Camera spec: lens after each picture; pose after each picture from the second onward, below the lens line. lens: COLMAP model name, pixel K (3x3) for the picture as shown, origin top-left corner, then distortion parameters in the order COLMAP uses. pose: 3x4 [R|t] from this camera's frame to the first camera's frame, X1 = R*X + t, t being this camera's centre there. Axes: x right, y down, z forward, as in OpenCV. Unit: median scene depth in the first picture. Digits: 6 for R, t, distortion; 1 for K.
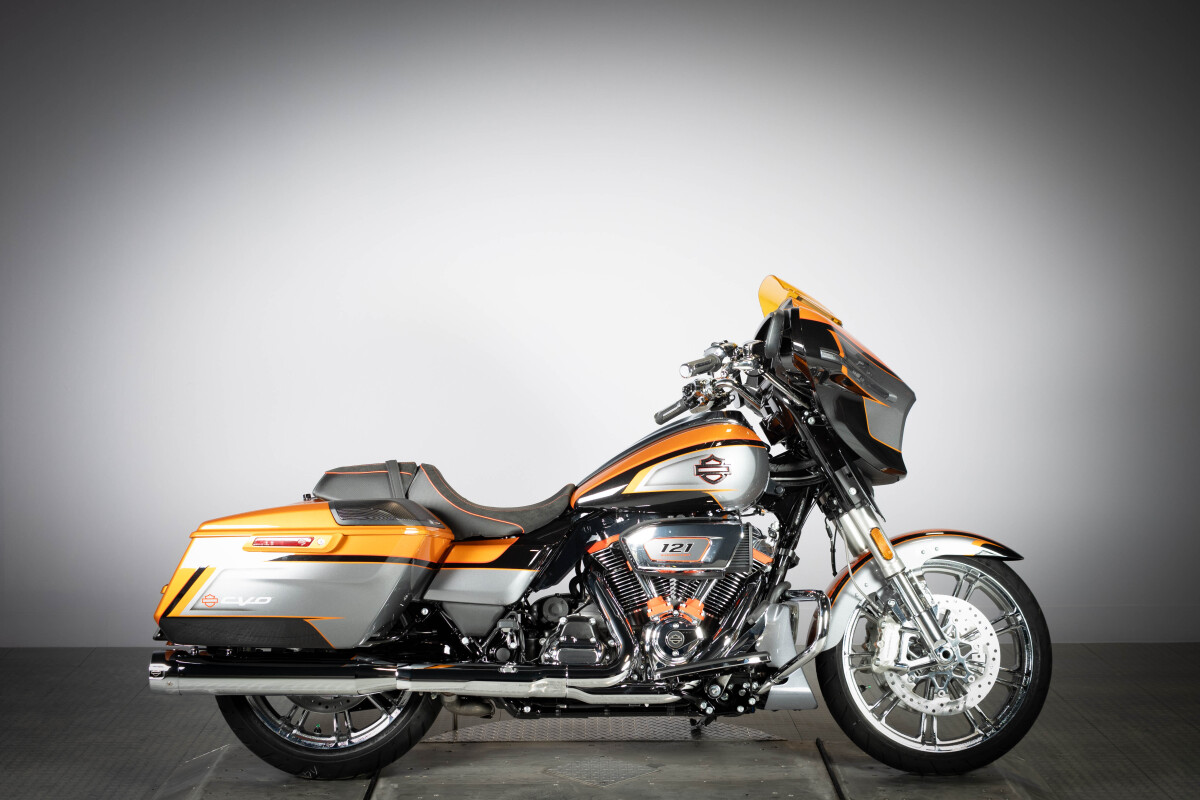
lens RADIAL K [[1874.0, 0, 600.0], [0, 1874.0, 400.0], [0, 0, 1]] dist [-0.001306, -0.006638]
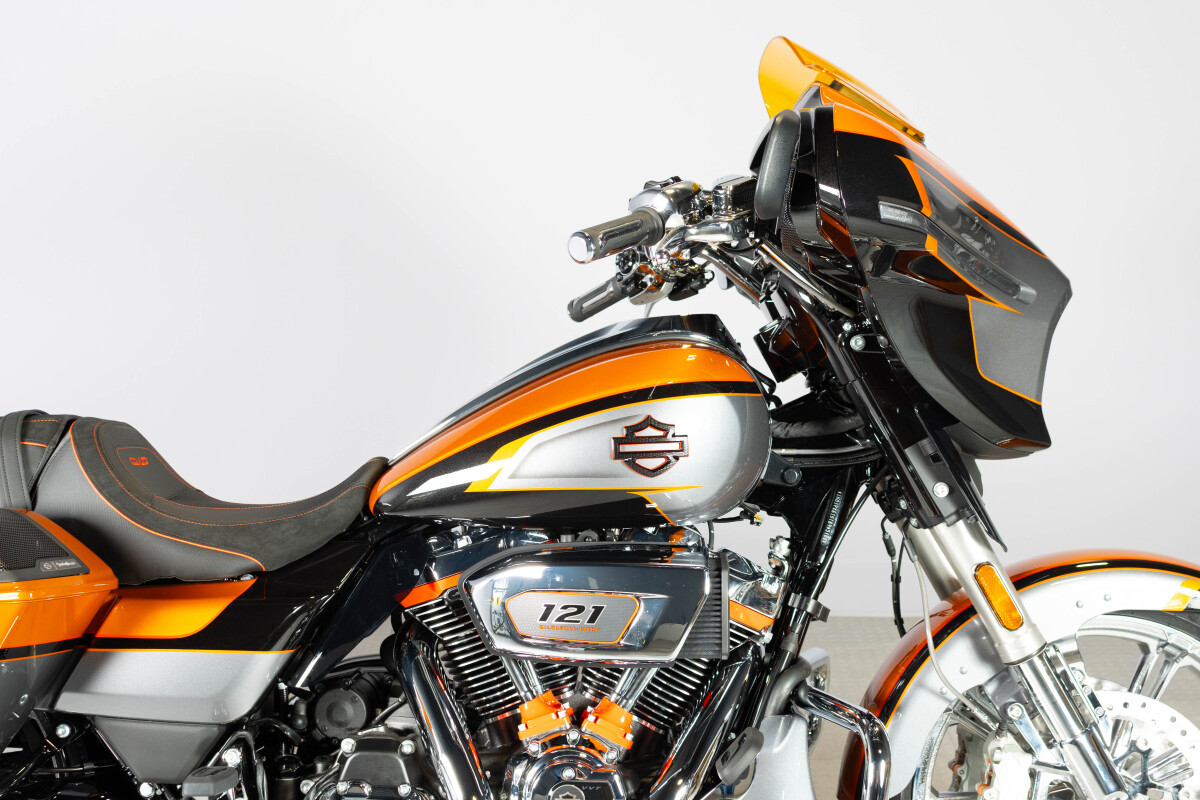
lens RADIAL K [[1813.6, 0, 600.0], [0, 1813.6, 400.0], [0, 0, 1]] dist [0.000693, 0.008588]
pose [[0.999503, 0.002829, -0.031381, 0.061486], [0.000883, 0.993055, 0.117651, -0.029271], [0.031496, -0.117620, 0.992559, 0.534668]]
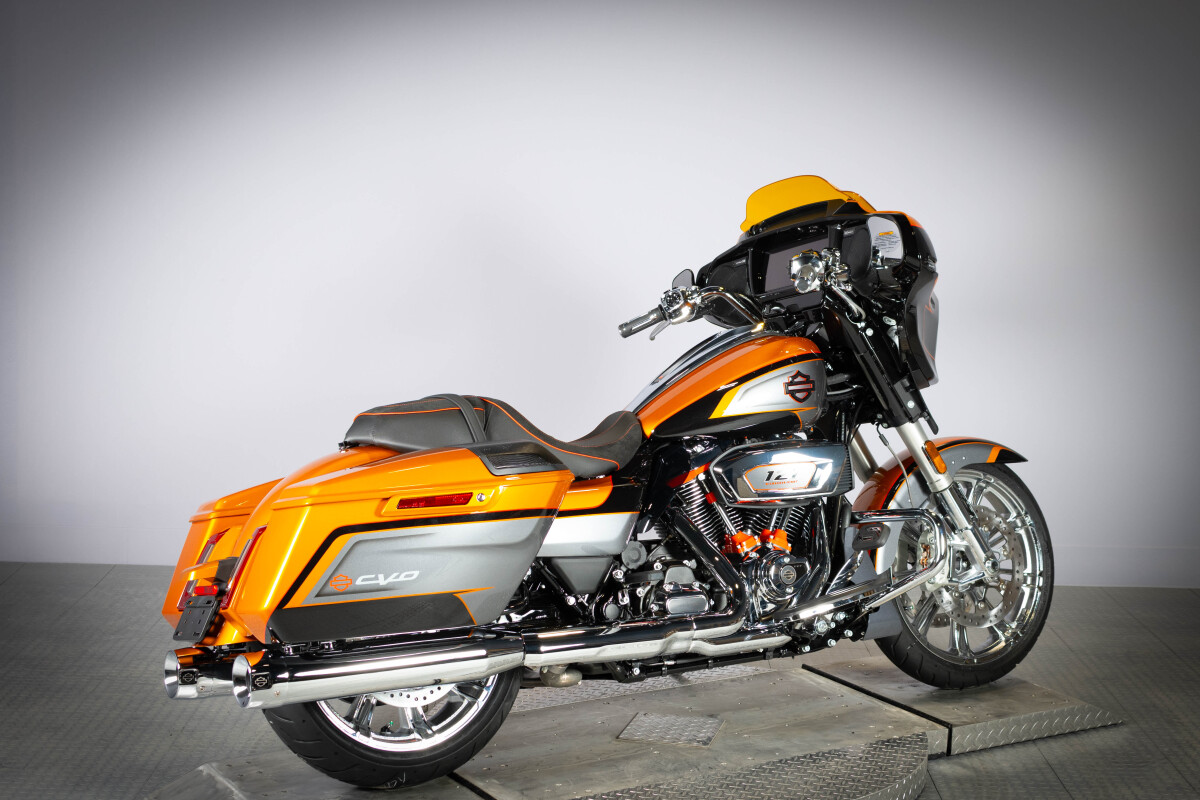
lens RADIAL K [[1874.0, 0, 600.0], [0, 1874.0, 400.0], [0, 0, 1]] dist [-0.001306, -0.006638]
pose [[0.867553, -0.050966, 0.494727, -0.472773], [0.029502, 0.998257, 0.051106, -0.006105], [-0.496470, -0.029742, 0.867544, 0.251581]]
